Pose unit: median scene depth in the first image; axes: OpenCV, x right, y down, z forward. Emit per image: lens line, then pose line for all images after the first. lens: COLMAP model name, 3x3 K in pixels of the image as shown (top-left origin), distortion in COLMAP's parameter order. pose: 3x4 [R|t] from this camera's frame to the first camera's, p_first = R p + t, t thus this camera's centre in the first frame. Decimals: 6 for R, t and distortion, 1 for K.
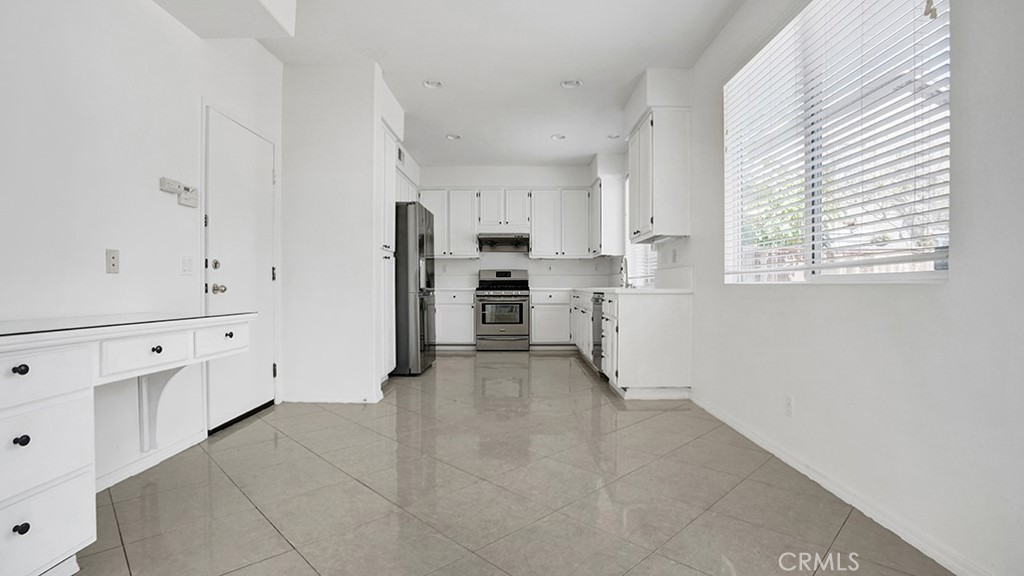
lens RADIAL K [[487.4, 0, 506.7], [0, 487.4, 287.3], [0, 0, 1]] dist [0.020694, 0.000112]
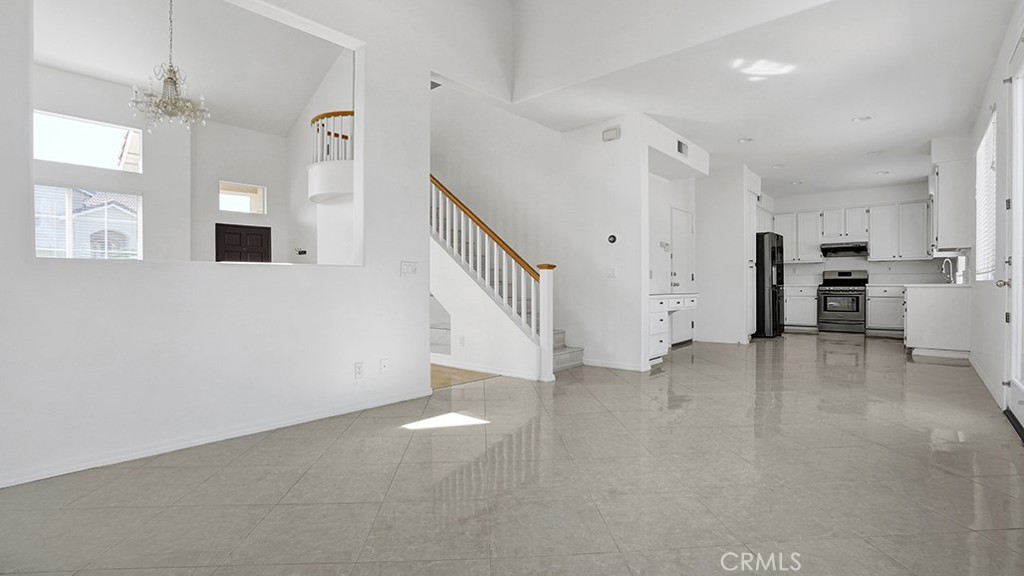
lens RADIAL K [[469.1, 0, 516.6], [0, 469.1, 291.7], [0, 0, 1]] dist [-0.072865, 0.027145]
pose [[0.764678, 0.005484, -0.644389, 0.113386], [0.002226, 0.999935, 0.011150, 0.004909], [0.644408, -0.009961, 0.764617, -0.516427]]
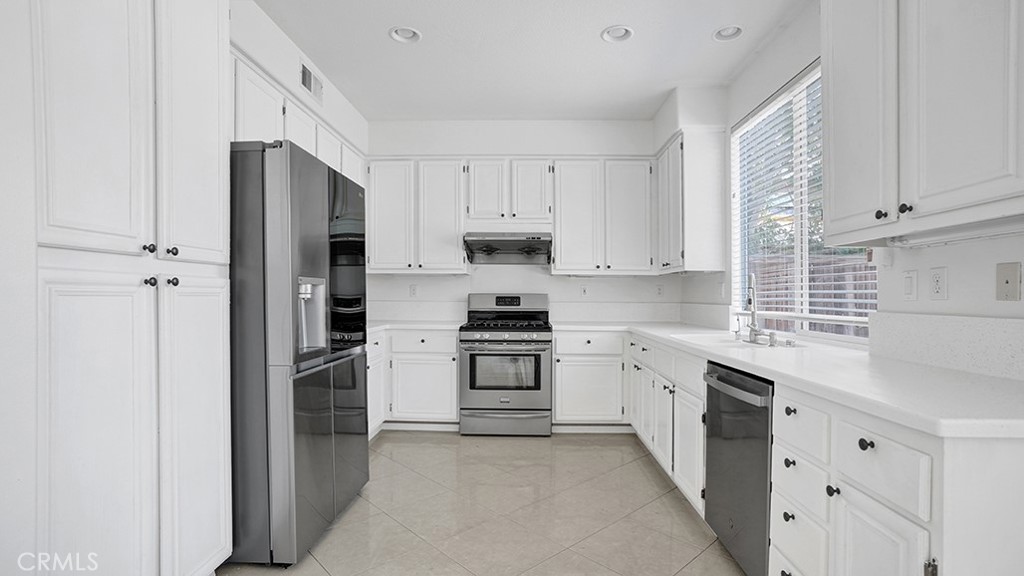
lens RADIAL K [[477.9, 0, 512.5], [0, 477.9, 298.1], [0, 0, 1]] dist [-0.052021, 0.000258]
pose [[0.999952, 0.002859, -0.009415, 0.005037], [-0.002849, 0.999995, 0.001088, -0.033308], [0.009418, -0.001061, 0.999955, 0.438393]]
